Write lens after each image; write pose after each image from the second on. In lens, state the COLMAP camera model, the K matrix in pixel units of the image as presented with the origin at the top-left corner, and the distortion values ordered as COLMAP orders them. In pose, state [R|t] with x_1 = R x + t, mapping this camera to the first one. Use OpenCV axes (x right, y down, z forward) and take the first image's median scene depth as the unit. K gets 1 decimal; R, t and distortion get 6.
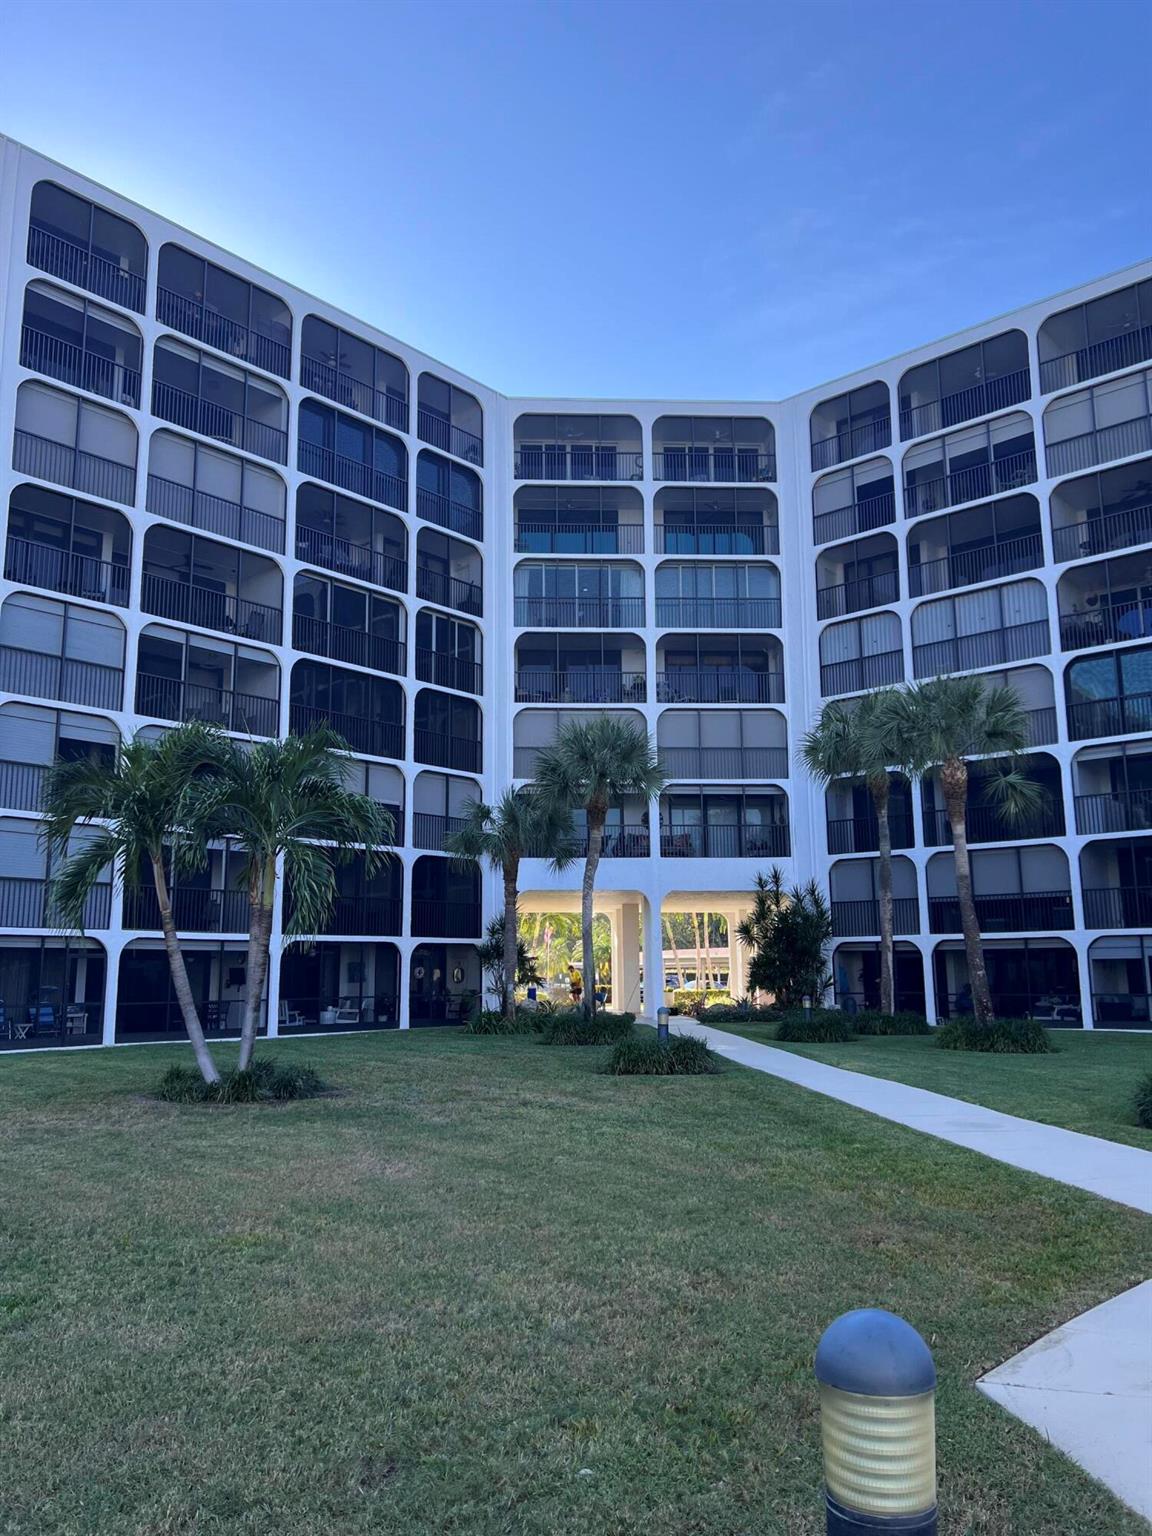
lens RADIAL K [[1167.6, 0, 543.0], [0, 1167.6, 778.5], [0, 0, 1]] dist [0.016412, -0.002720]
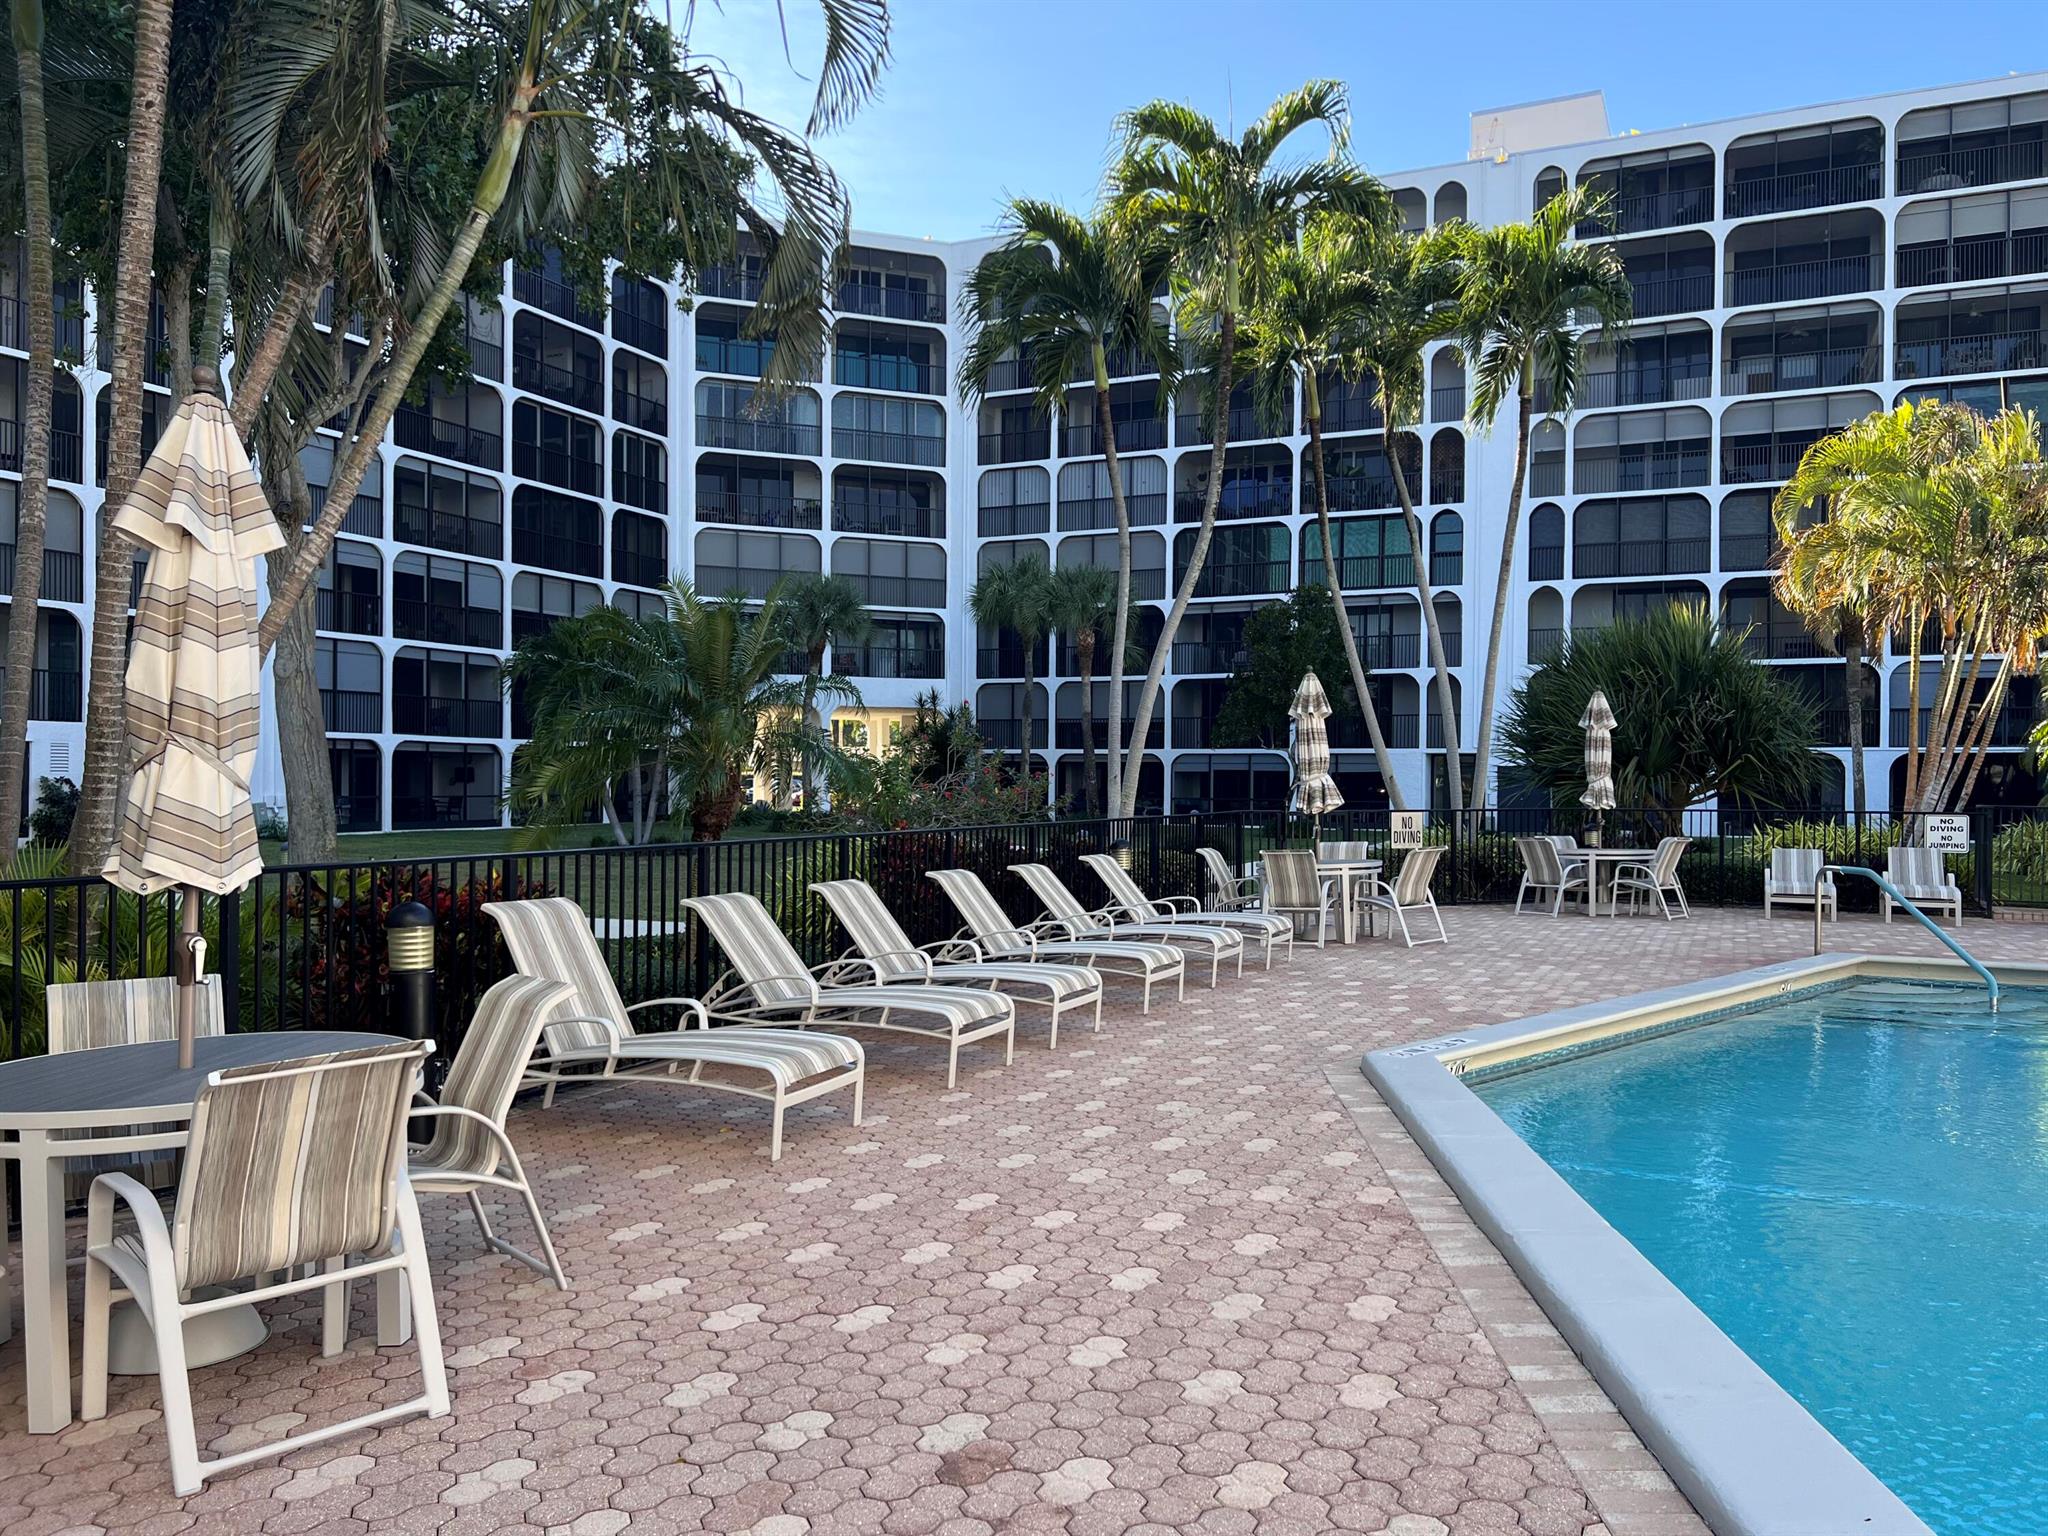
lens RADIAL K [[1556.8, 0, 1026.4], [0, 1556.8, 773.1], [0, 0, 1]] dist [0.016412, -0.002720]
pose [[0.951891, 0.015711, 0.306034, -0.171455], [-0.065772, 0.985884, 0.153967, -0.079579], [-0.299295, -0.166688, 0.939488, -0.457041]]
